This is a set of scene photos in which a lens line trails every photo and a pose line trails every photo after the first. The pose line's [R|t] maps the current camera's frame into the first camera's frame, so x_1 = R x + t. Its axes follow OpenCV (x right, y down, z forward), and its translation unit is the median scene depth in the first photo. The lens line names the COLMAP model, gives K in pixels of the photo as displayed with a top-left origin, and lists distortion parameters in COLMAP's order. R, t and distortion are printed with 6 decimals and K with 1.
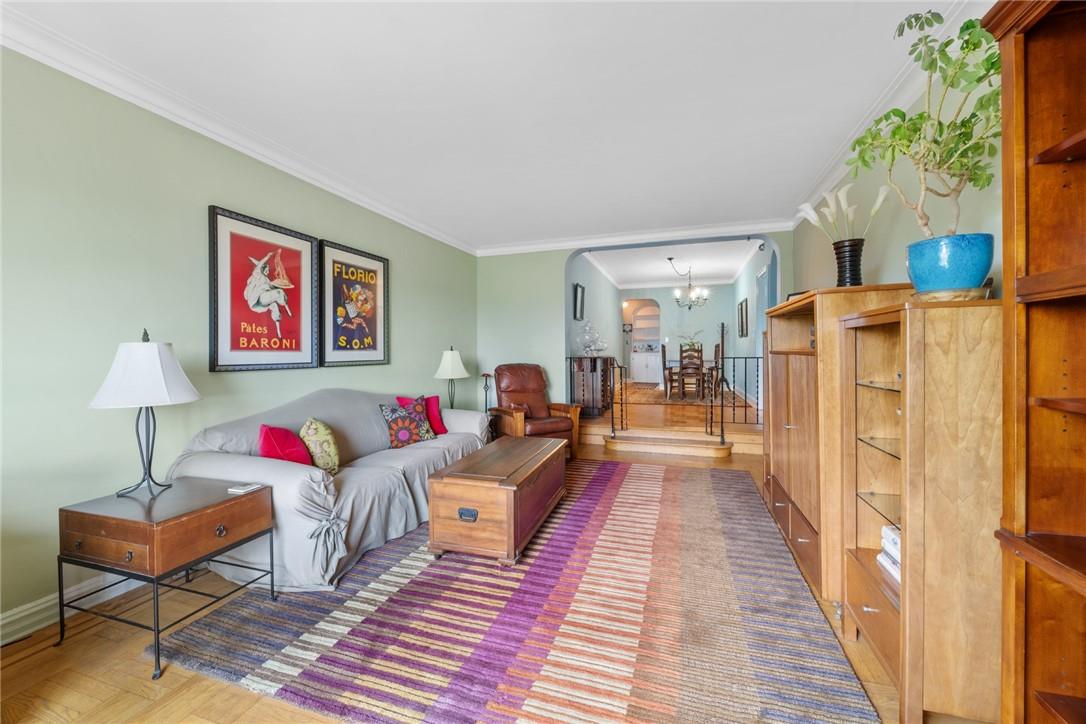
lens RADIAL K [[444.1, 0, 540.9], [0, 444.1, 354.2], [0, 0, 1]] dist [-0.001678, -0.000290]
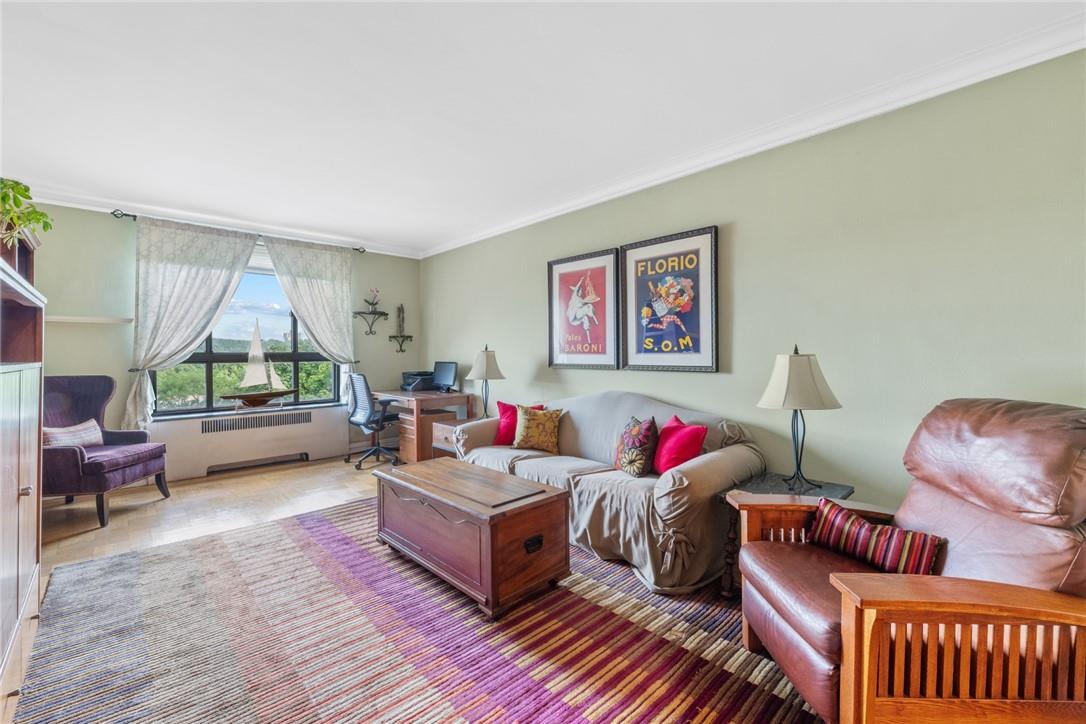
lens RADIAL K [[444.1, 0, 543.5], [0, 444.1, 365.1], [0, 0, 1]] dist [-0.001678, -0.000290]
pose [[-0.472610, 0.017887, -0.881090, 0.481697], [-0.008418, 0.999657, 0.024809, -0.005402], [0.881232, 0.019142, -0.472297, 1.258578]]
